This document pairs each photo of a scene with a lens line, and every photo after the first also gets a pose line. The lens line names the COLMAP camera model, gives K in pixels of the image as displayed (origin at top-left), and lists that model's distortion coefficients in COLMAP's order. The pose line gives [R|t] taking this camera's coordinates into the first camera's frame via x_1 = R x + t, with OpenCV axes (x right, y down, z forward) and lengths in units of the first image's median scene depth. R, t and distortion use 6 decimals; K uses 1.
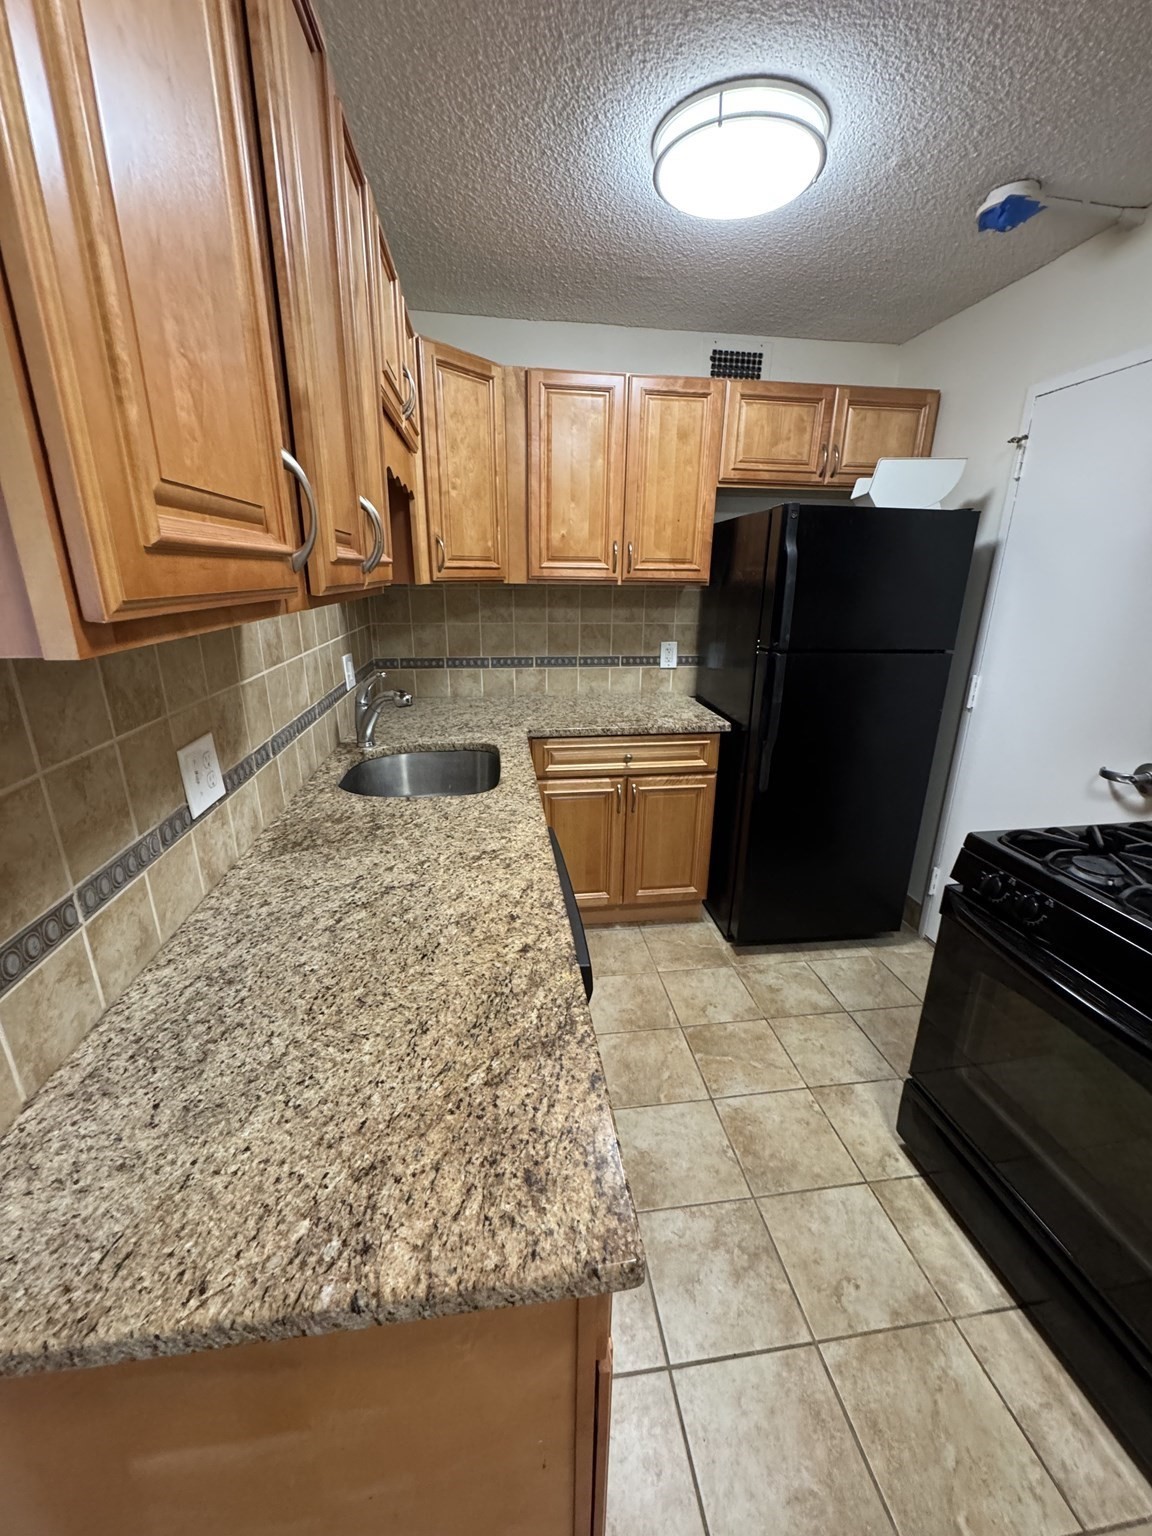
lens RADIAL K [[614.0, 0, 576.1], [0, 614.0, 766.9], [0, 0, 1]] dist [-0.000146, -0.000888]
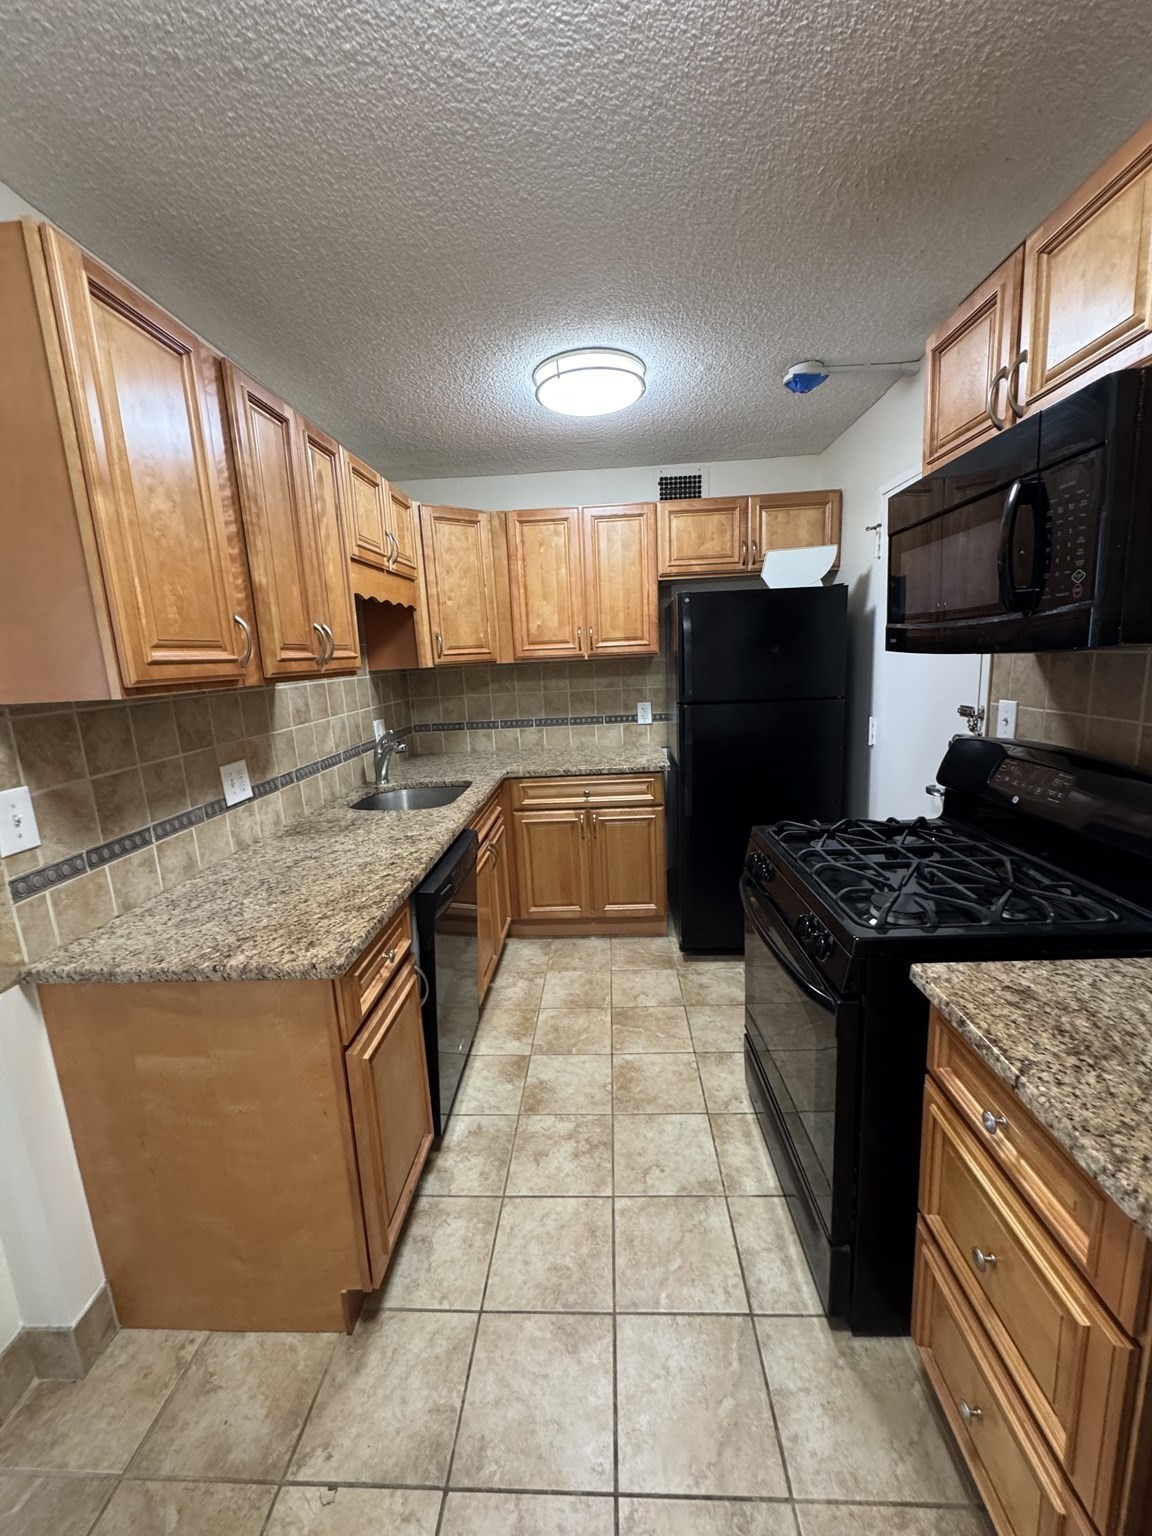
lens RADIAL K [[614.0, 0, 575.4], [0, 614.0, 766.0], [0, 0, 1]] dist [-0.000146, -0.000888]
pose [[0.980661, -0.024404, -0.194186, 0.444339], [0.000933, 0.992767, -0.120051, 0.116774], [0.195712, 0.117548, 0.973591, -0.336967]]
